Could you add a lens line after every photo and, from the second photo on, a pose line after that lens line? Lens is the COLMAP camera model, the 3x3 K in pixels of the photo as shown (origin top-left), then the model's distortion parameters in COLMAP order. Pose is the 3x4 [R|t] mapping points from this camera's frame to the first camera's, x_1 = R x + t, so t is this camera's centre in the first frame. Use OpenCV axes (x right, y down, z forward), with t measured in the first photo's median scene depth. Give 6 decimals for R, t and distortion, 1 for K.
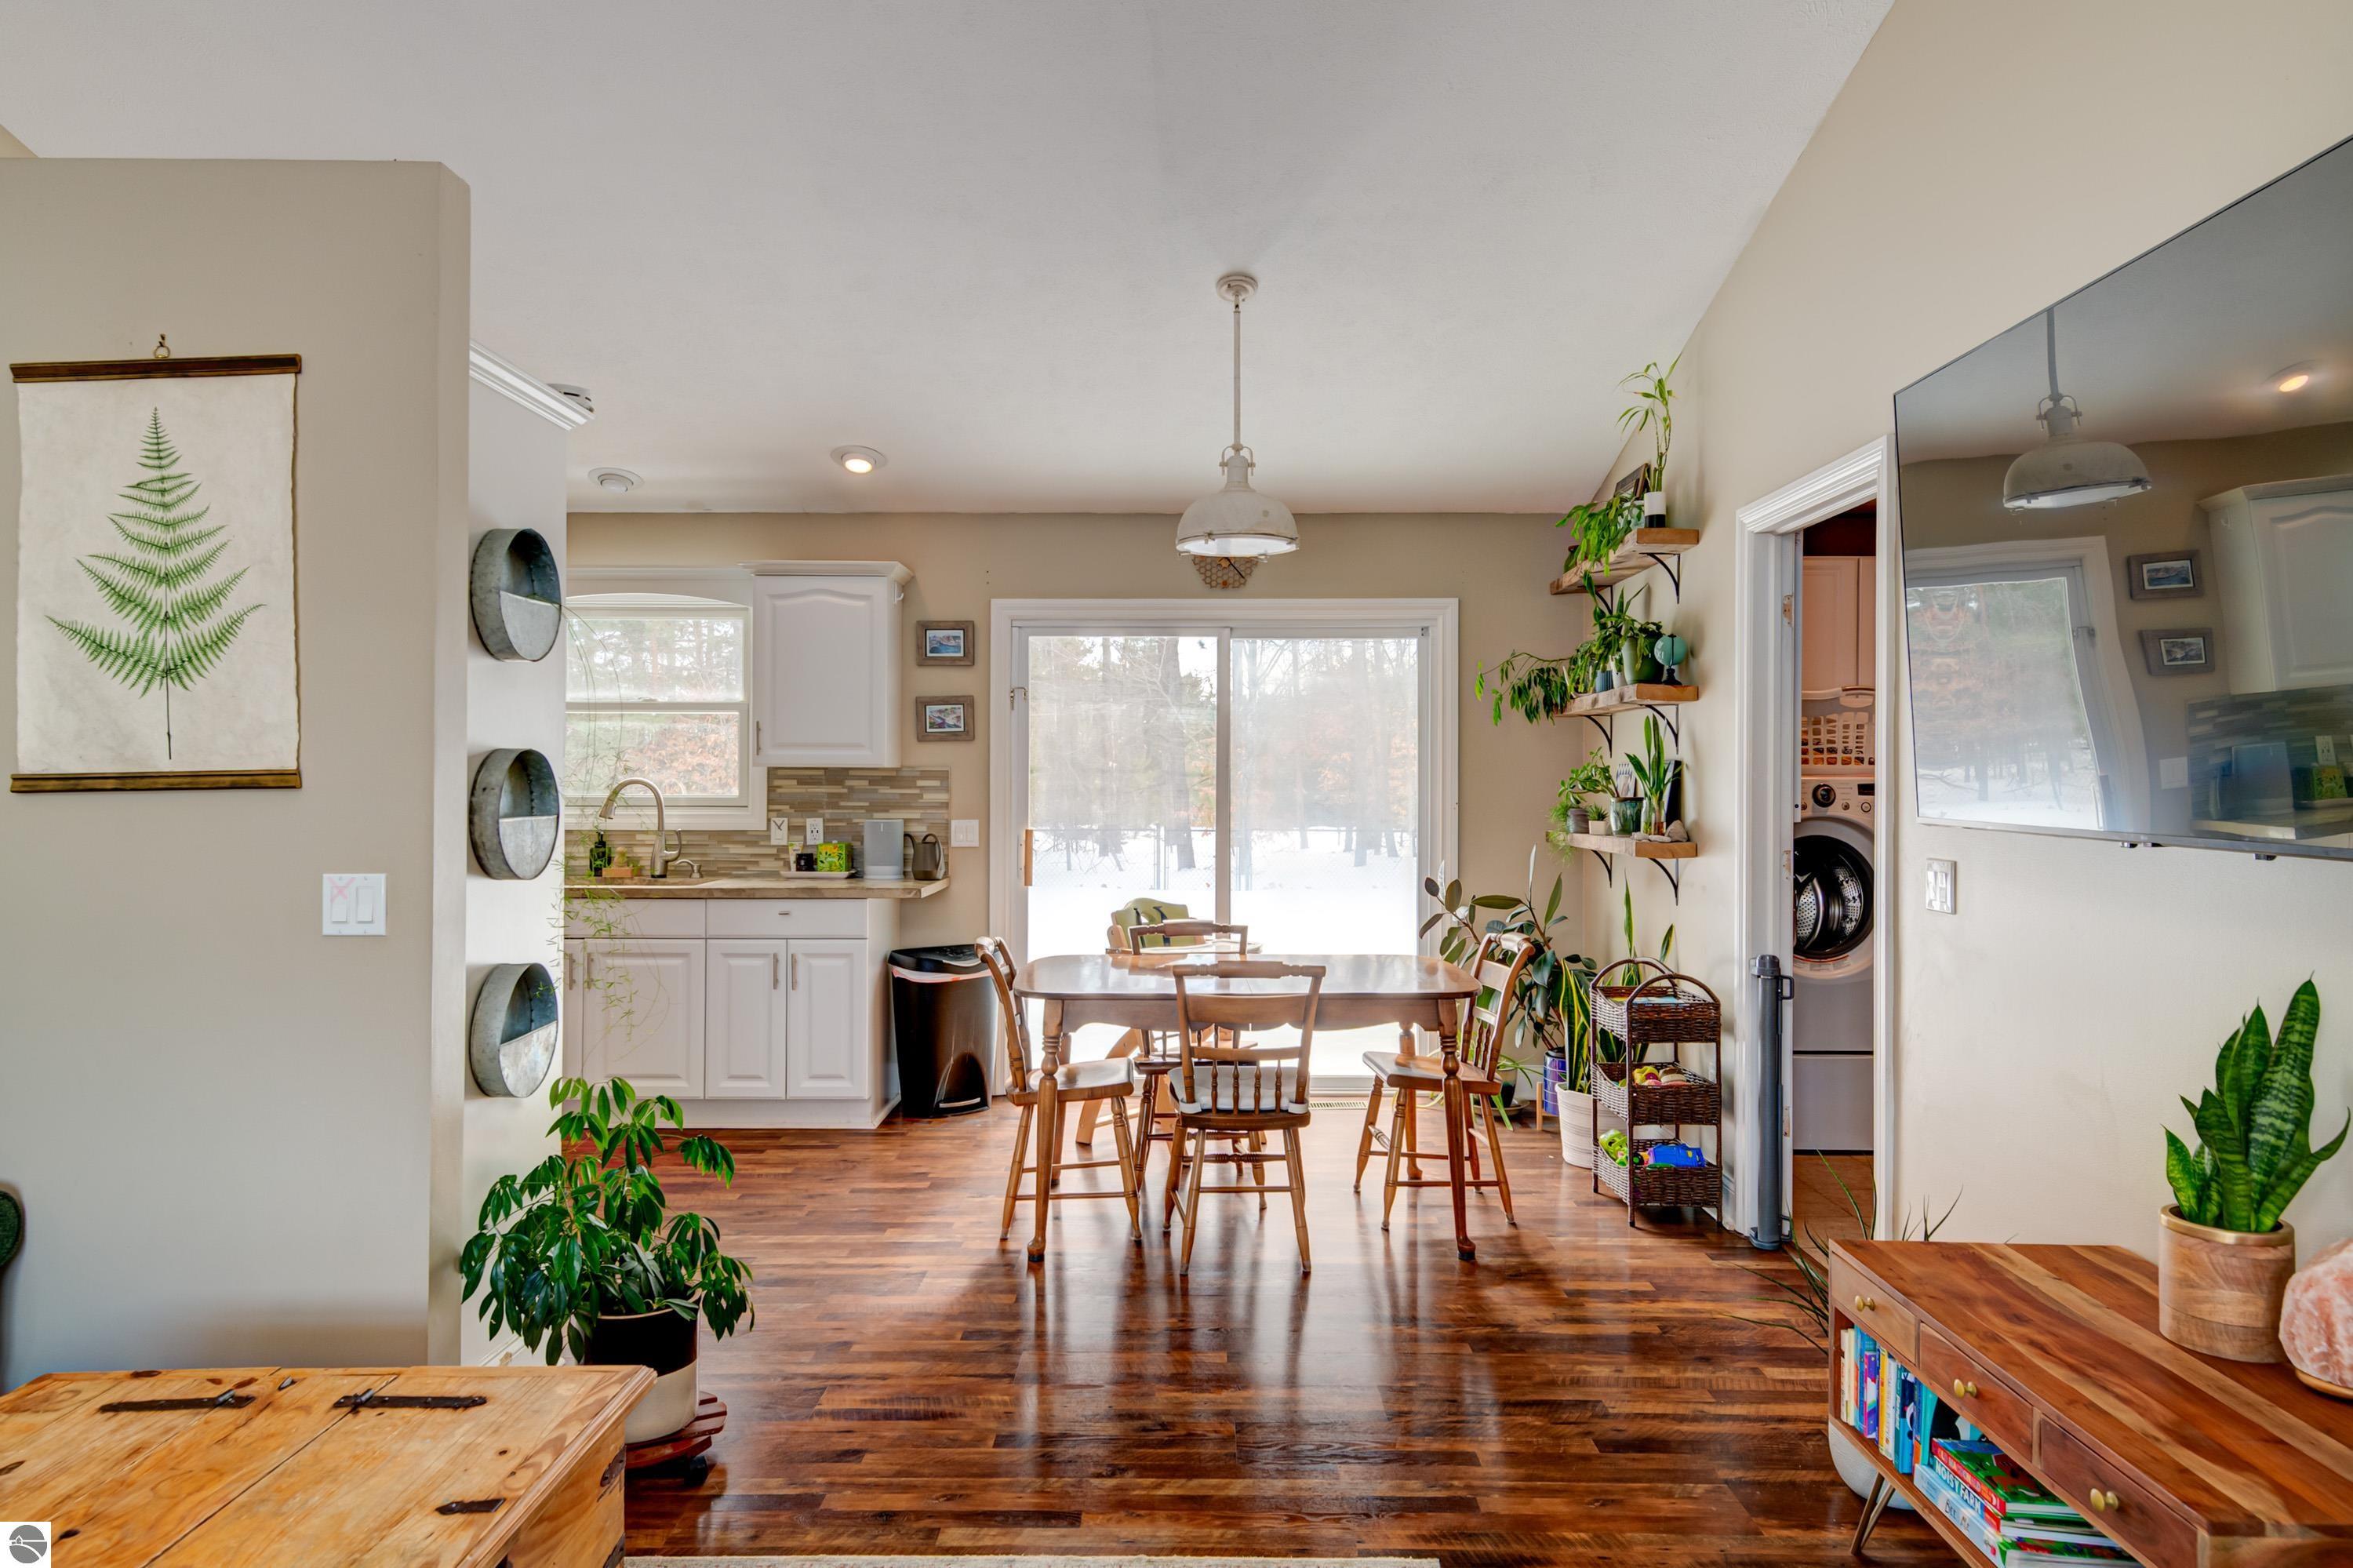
lens RADIAL K [[1482.1, 0, 1168.6], [0, 1482.1, 773.7], [0, 0, 1]] dist [0.018684, -0.007748]
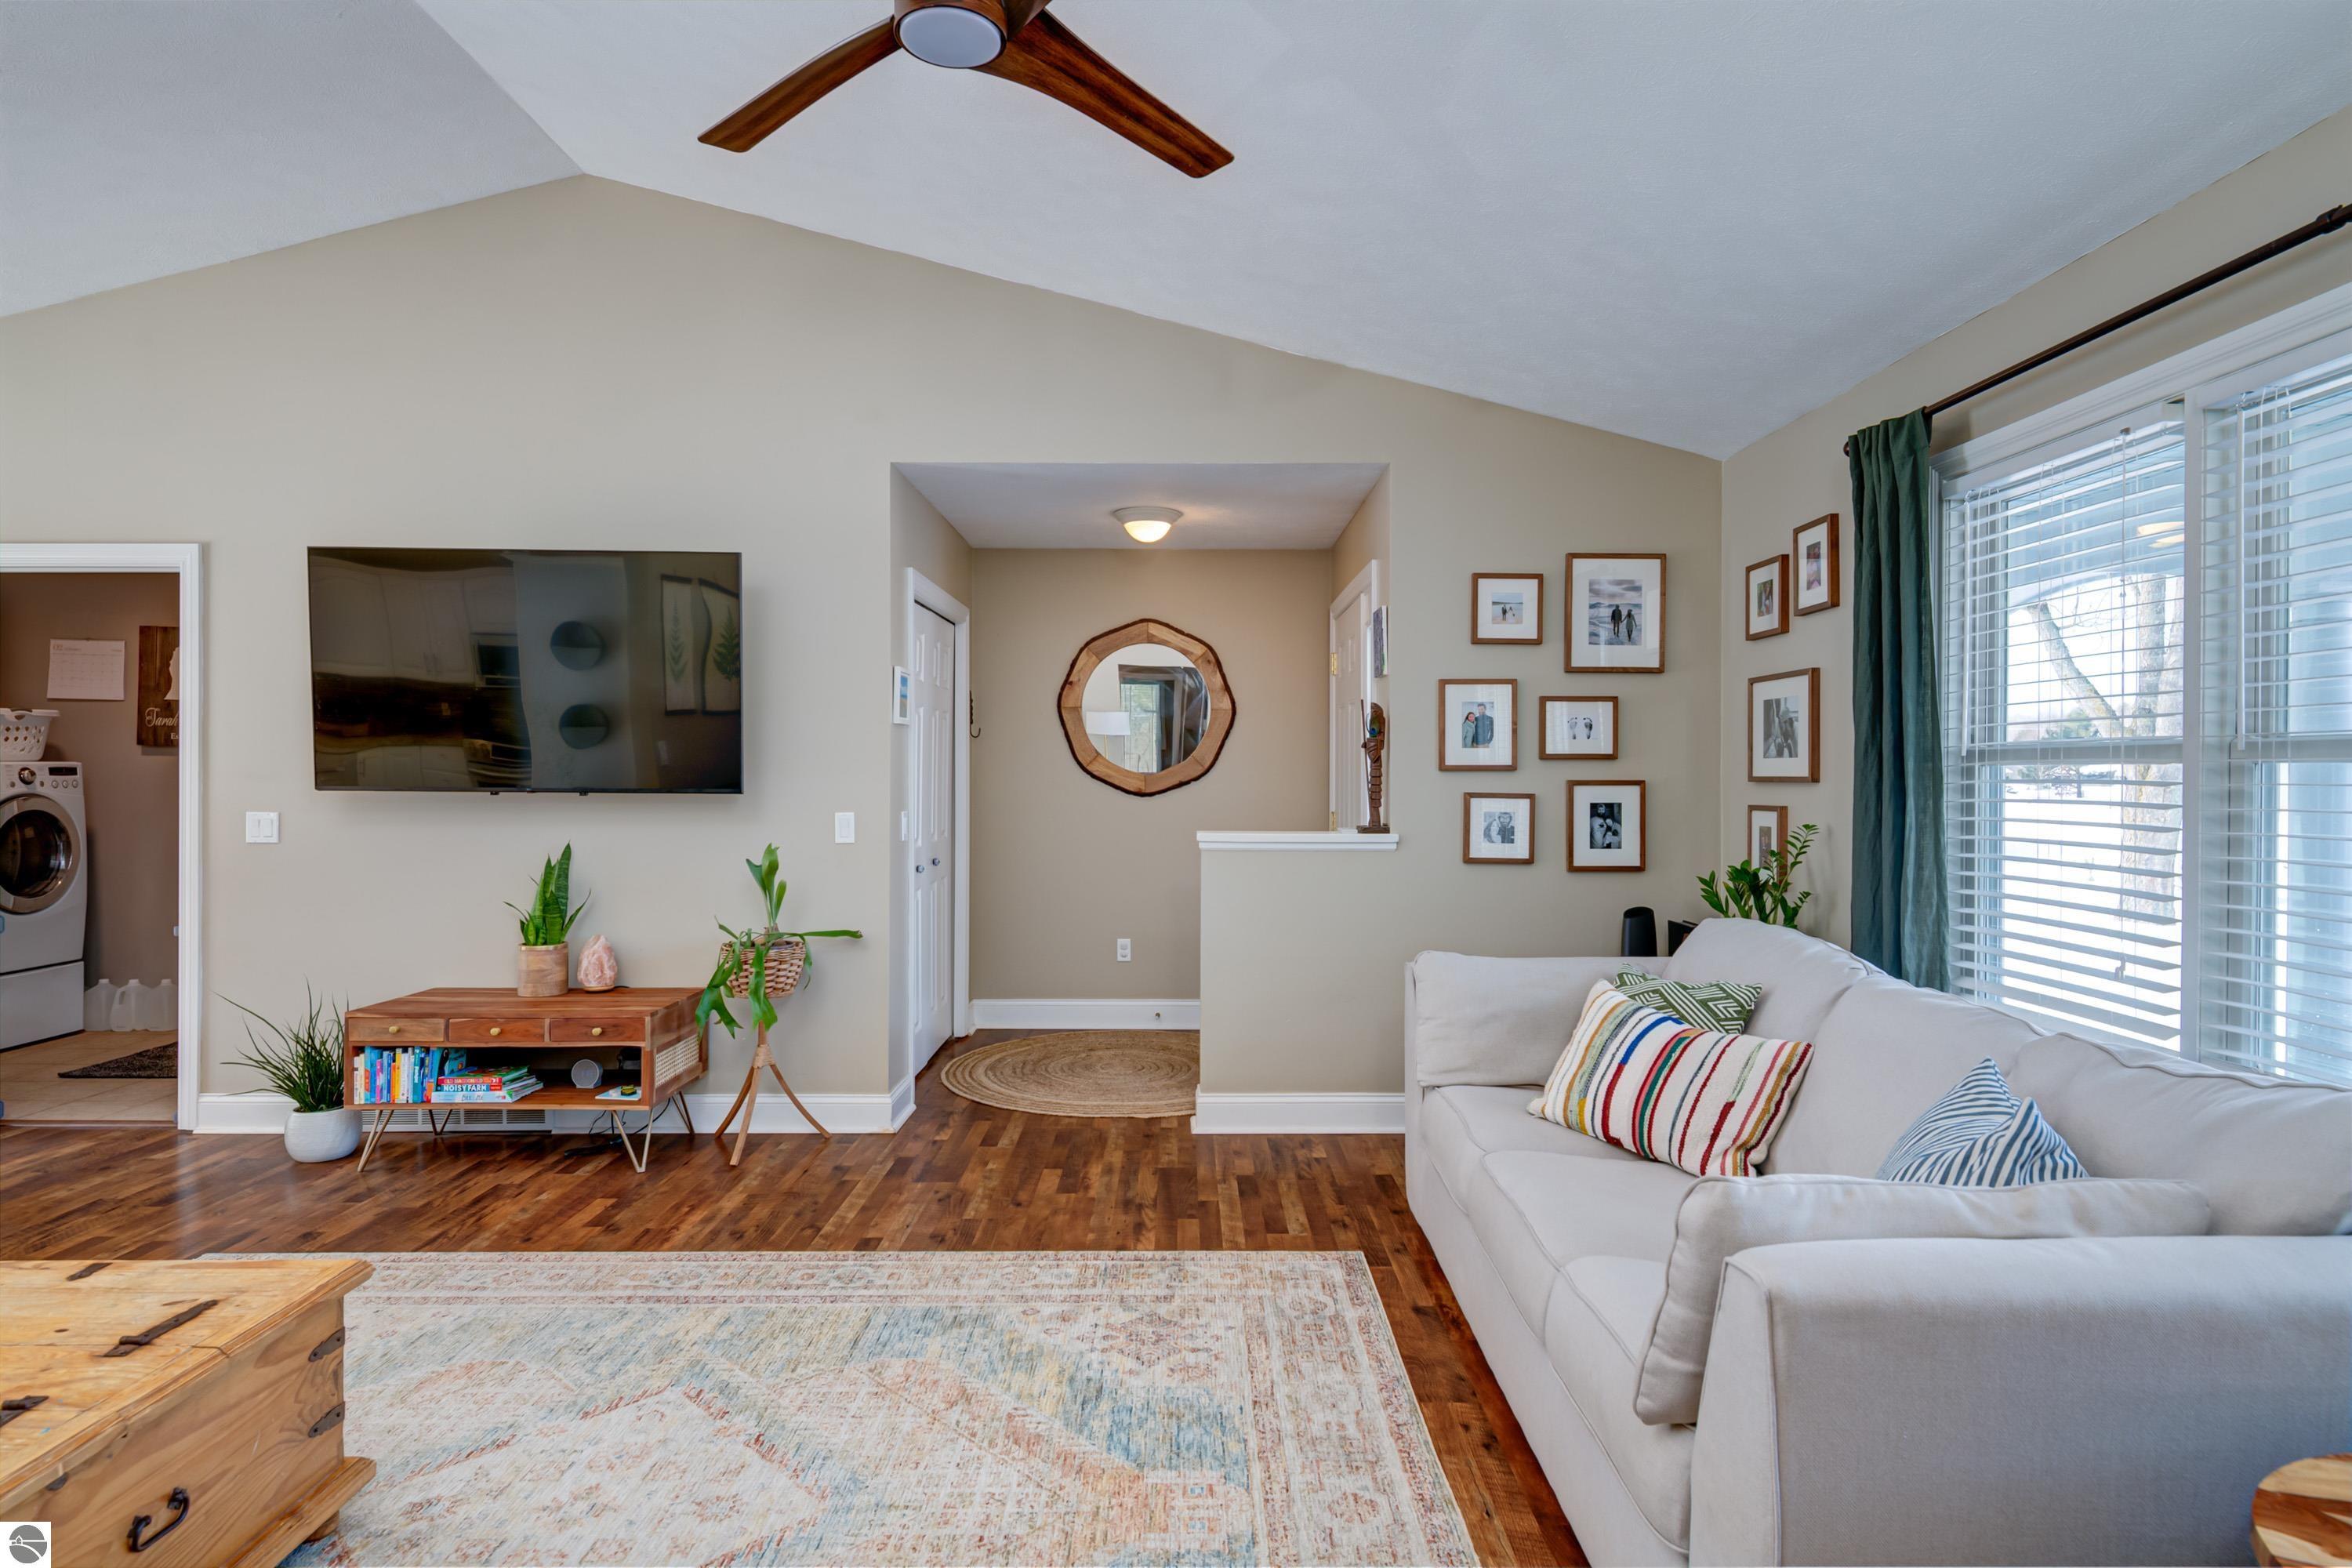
lens RADIAL K [[1256.5, 0, 1185.1], [0, 1256.5, 772.5], [0, 0, 1]] dist [0.007888, -0.005836]
pose [[-0.025126, -0.003136, 0.999679, -0.914734], [-0.005438, 0.999981, 0.003000, 0.000199], [-0.999669, -0.005361, -0.025143, -0.014144]]
